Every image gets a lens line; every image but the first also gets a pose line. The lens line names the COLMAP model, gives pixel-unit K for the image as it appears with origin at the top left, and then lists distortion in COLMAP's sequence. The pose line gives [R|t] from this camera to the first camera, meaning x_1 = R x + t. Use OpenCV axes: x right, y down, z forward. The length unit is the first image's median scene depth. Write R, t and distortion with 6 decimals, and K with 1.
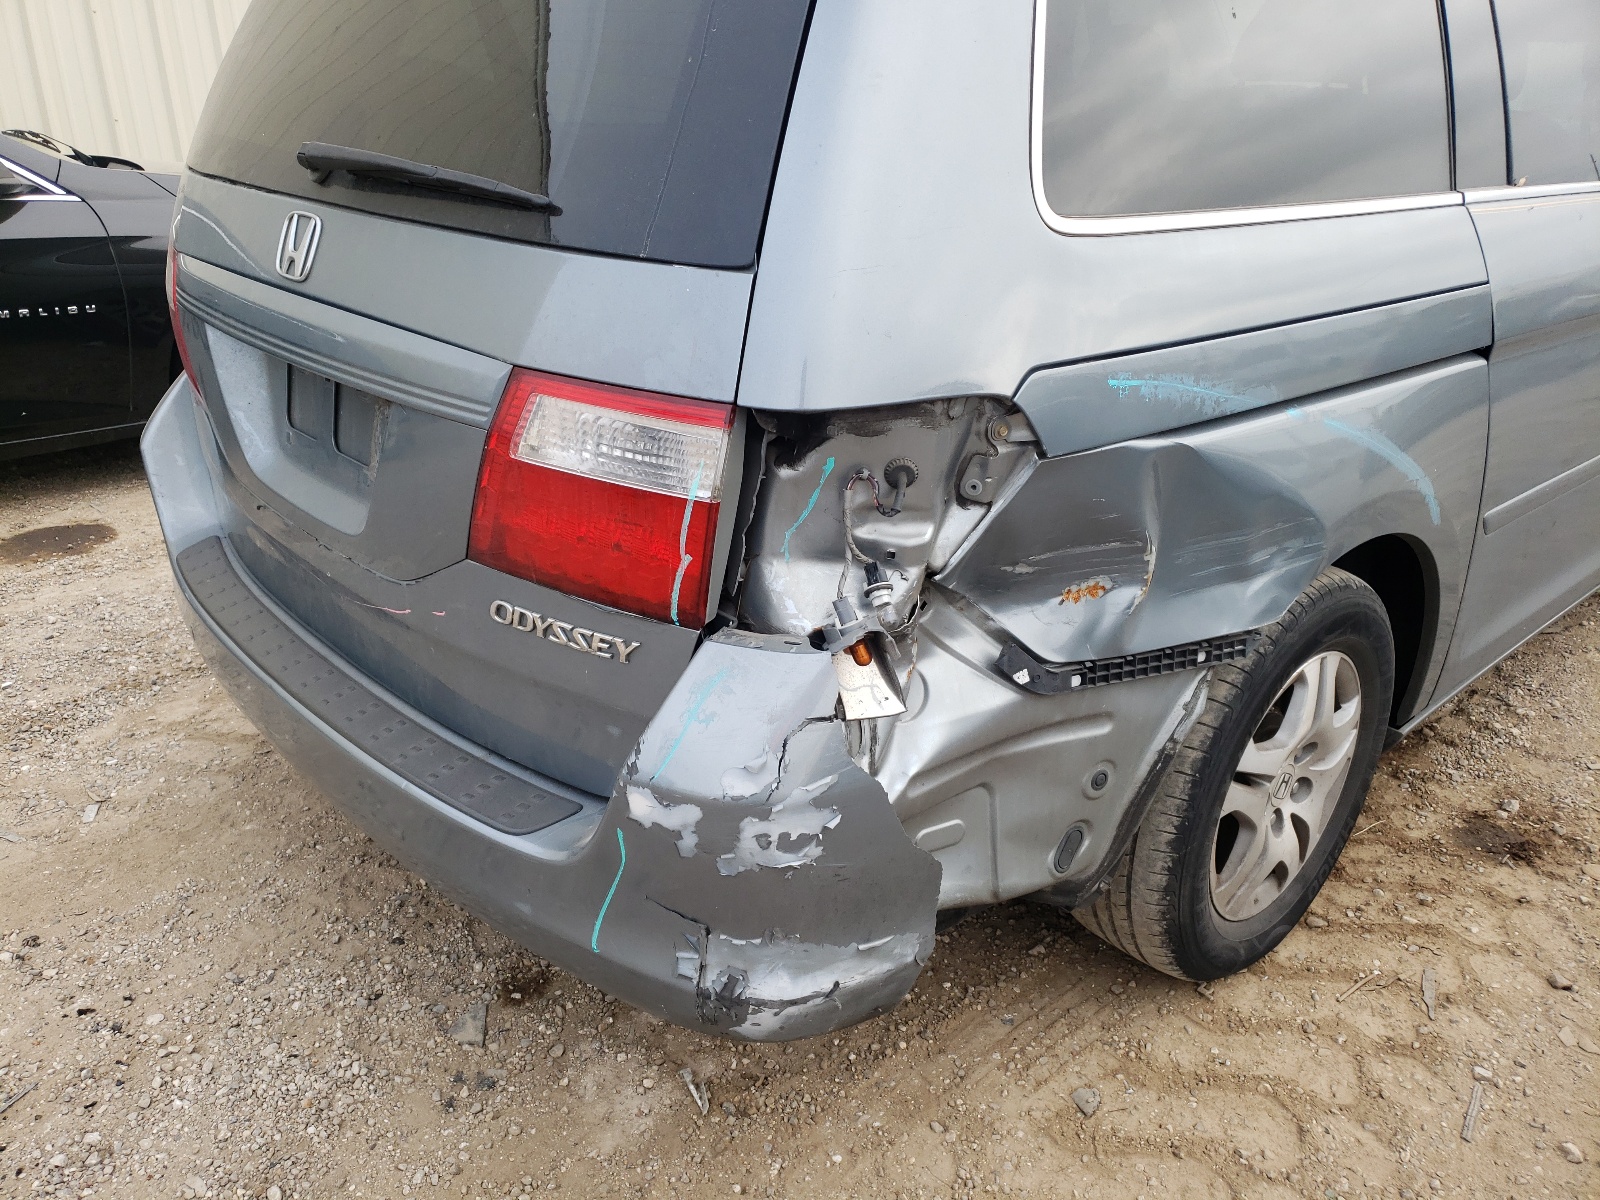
lens RADIAL K [[1219.6, 0, 795.5], [0, 1219.6, 604.6], [0, 0, 1]] dist [0.035589, -0.014775]
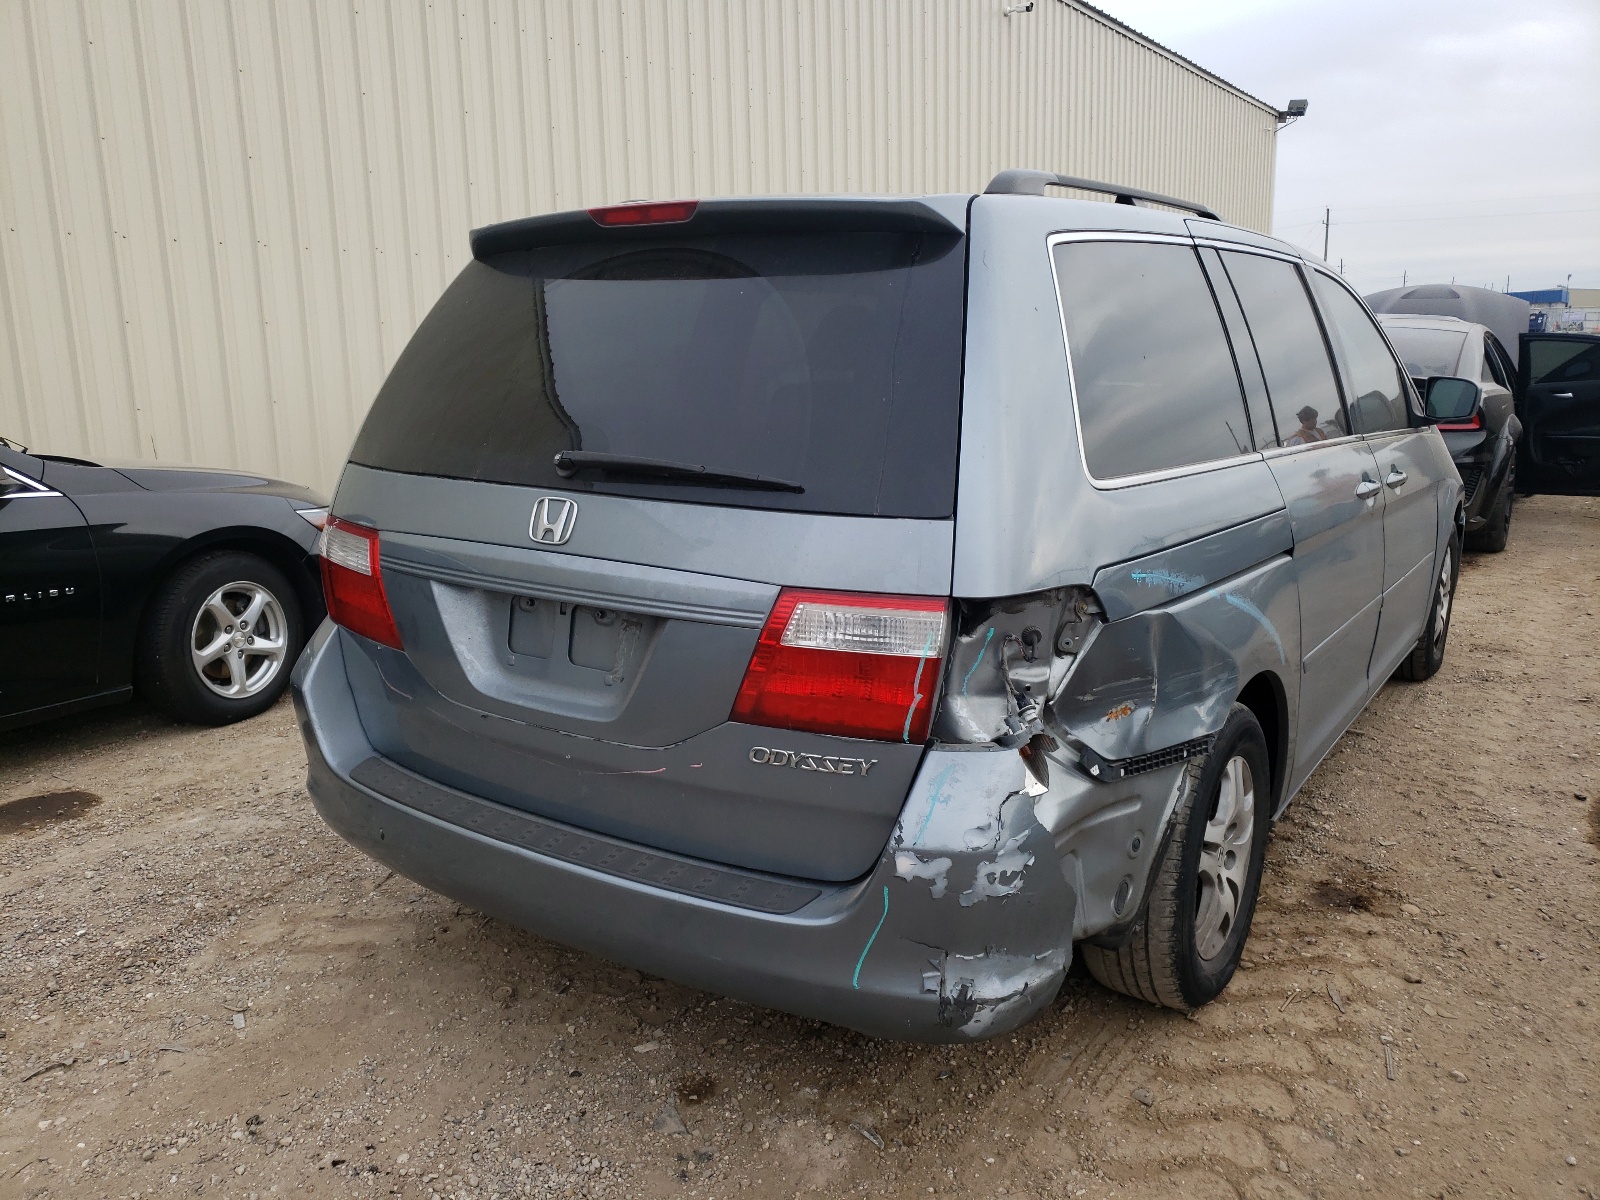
lens RADIAL K [[1219.6, 0, 808.3], [0, 1219.6, 604.5], [0, 0, 1]] dist [0.035589, -0.014775]
pose [[0.971472, -0.062471, 0.228779, -0.411302], [0.106658, 0.976704, -0.186206, 0.086218], [-0.211817, 0.205295, 0.955504, -0.343110]]
